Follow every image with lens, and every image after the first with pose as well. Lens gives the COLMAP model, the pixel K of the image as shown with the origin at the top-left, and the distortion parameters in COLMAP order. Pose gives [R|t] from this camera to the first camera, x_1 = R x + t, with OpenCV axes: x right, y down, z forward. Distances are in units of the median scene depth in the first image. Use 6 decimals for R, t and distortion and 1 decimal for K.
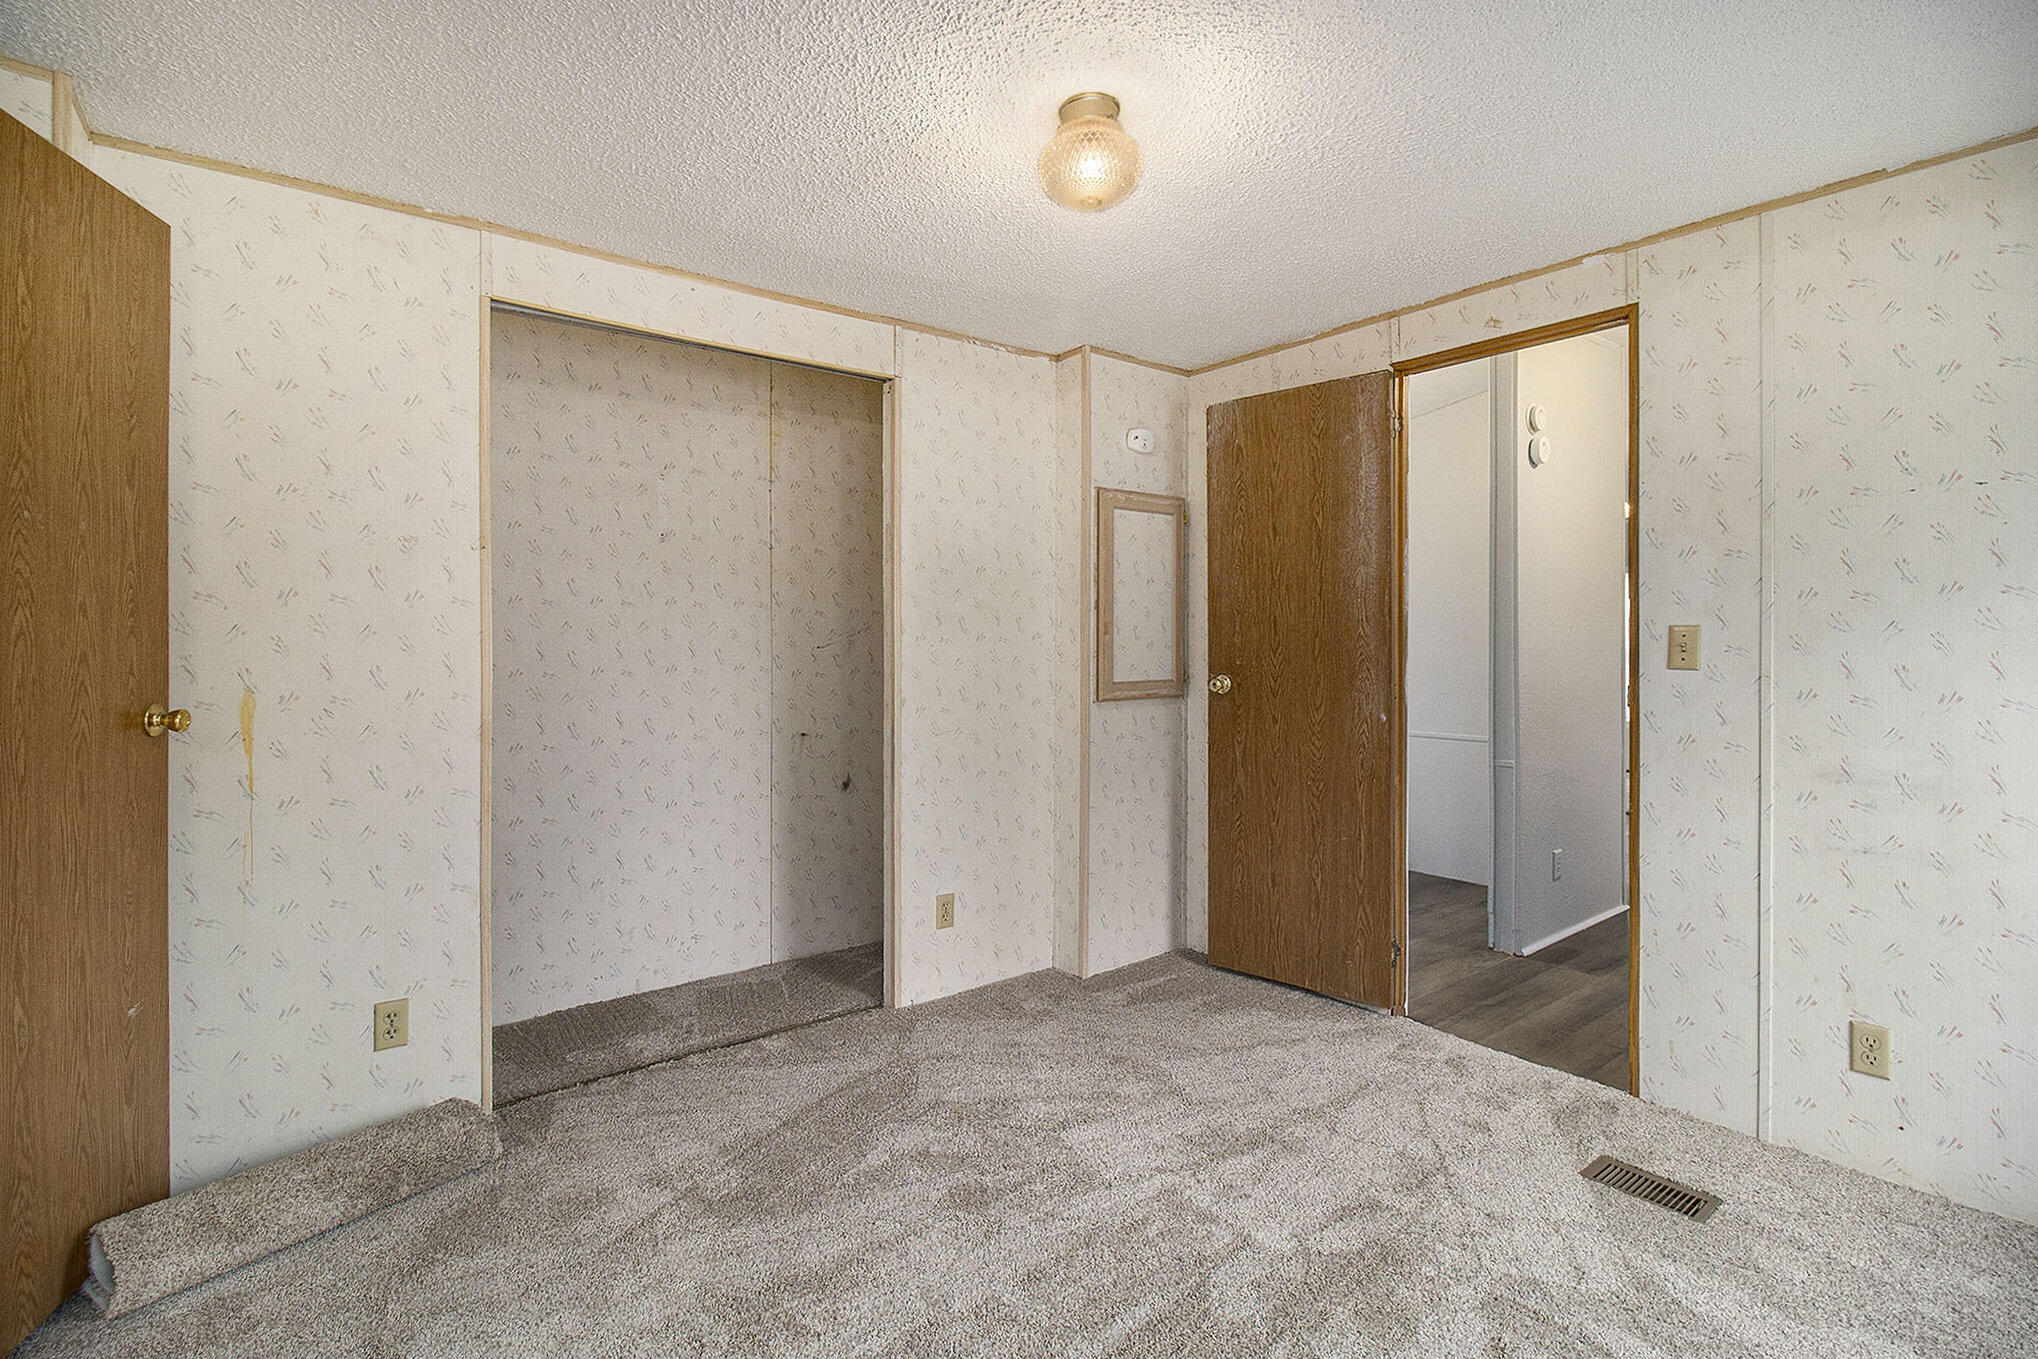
lens RADIAL K [[923.2, 0, 1016.3], [0, 923.2, 632.2], [0, 0, 1]] dist [-0.043811, -0.000185]
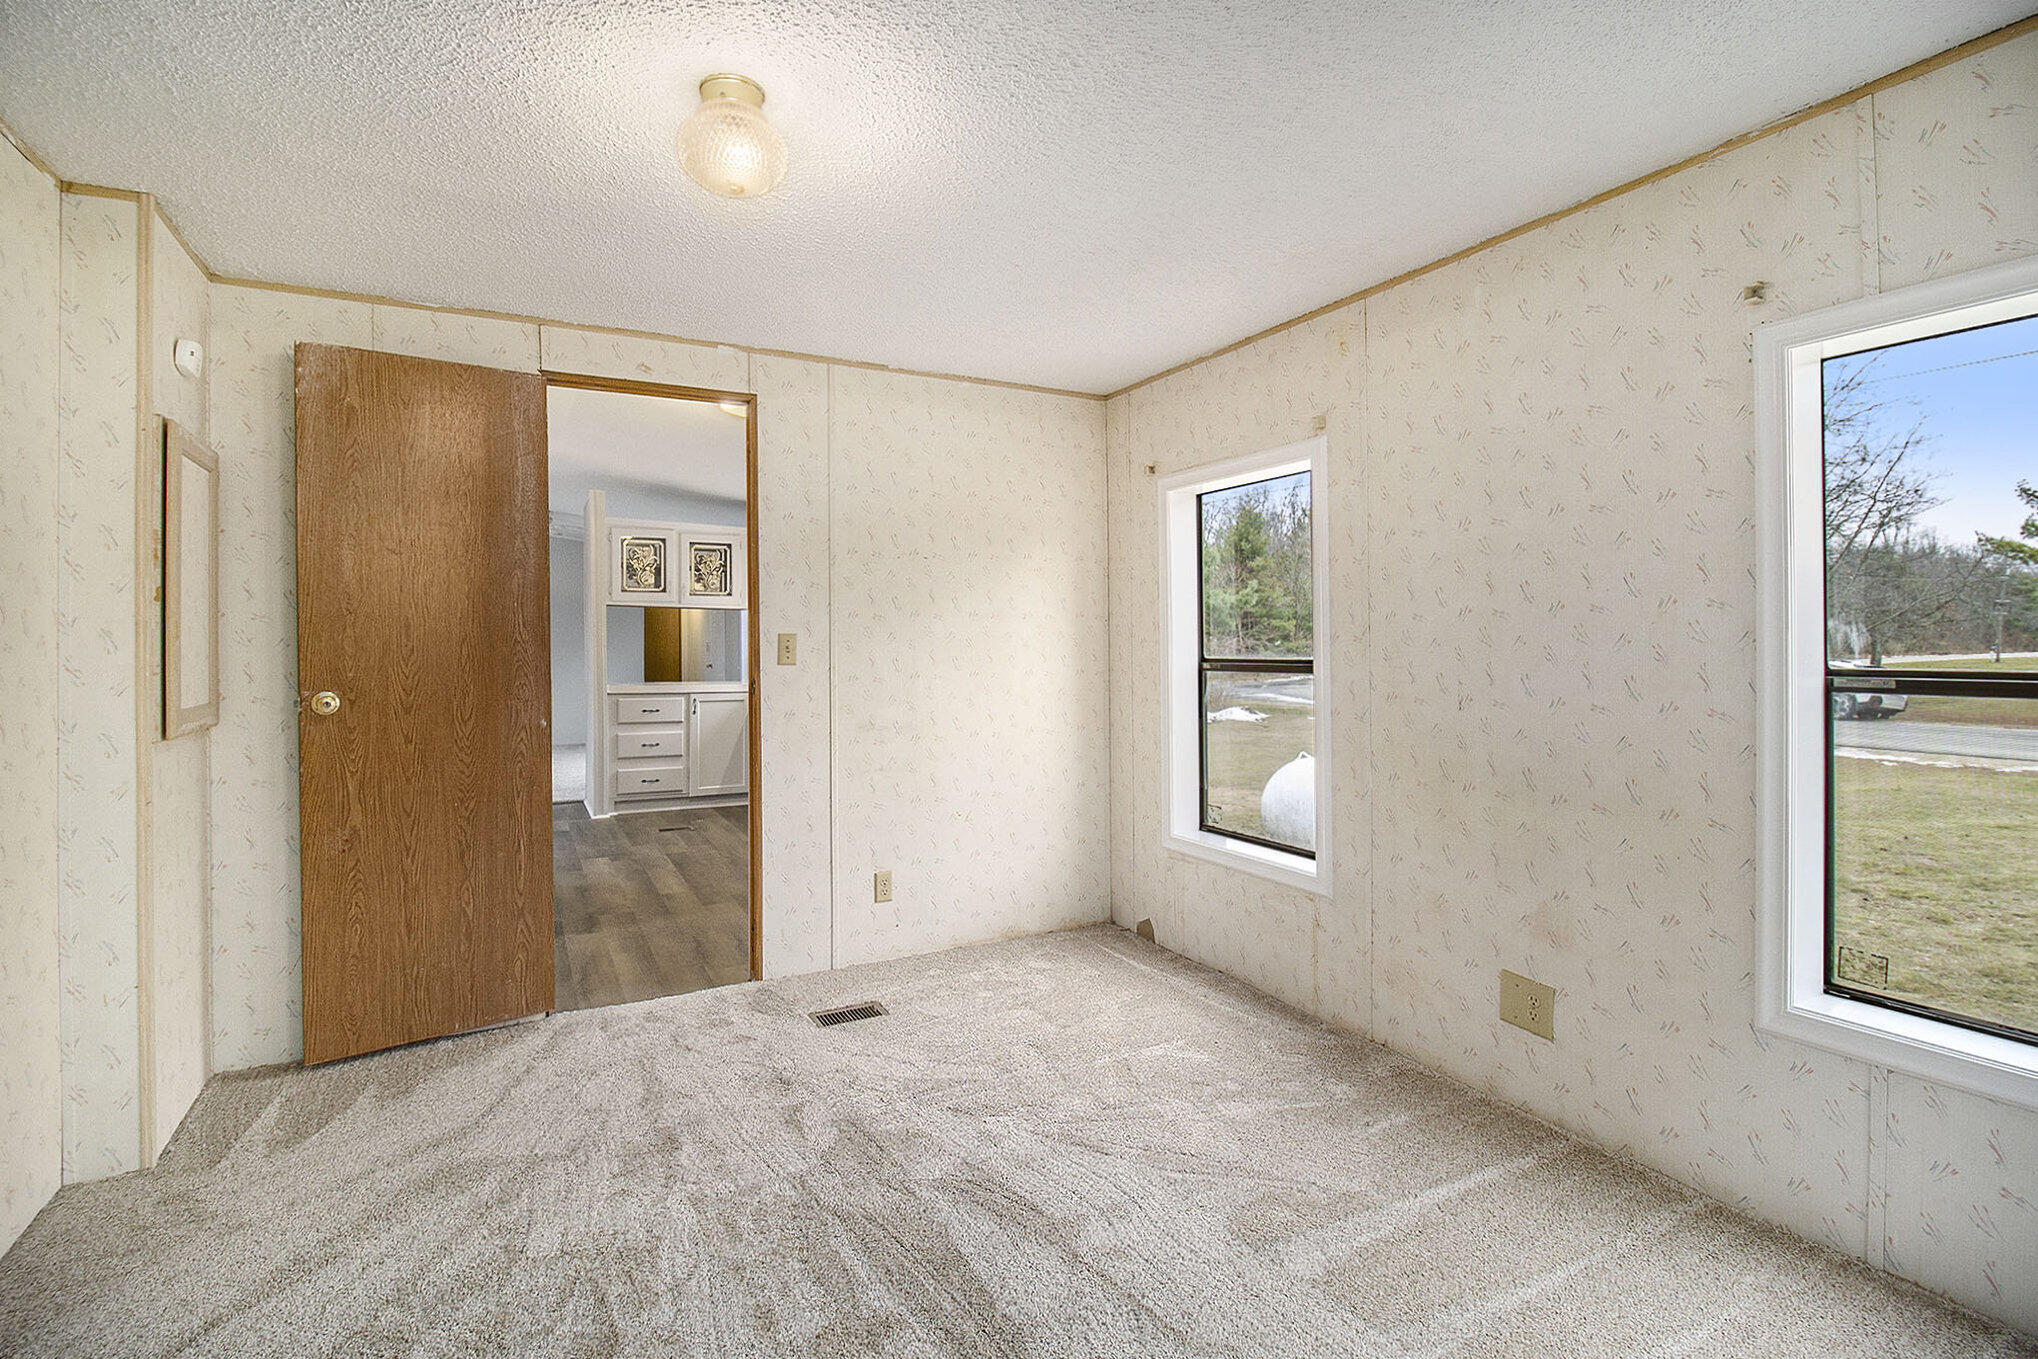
lens RADIAL K [[909.2, 0, 1013.2], [0, 909.2, 644.8], [0, 0, 1]] dist [-0.047200, -0.000289]
pose [[0.142020, -0.004278, 0.989855, -0.519949], [-0.002436, 0.999986, 0.004671, 0.001884], [-0.989861, -0.003074, 0.142008, 0.369366]]
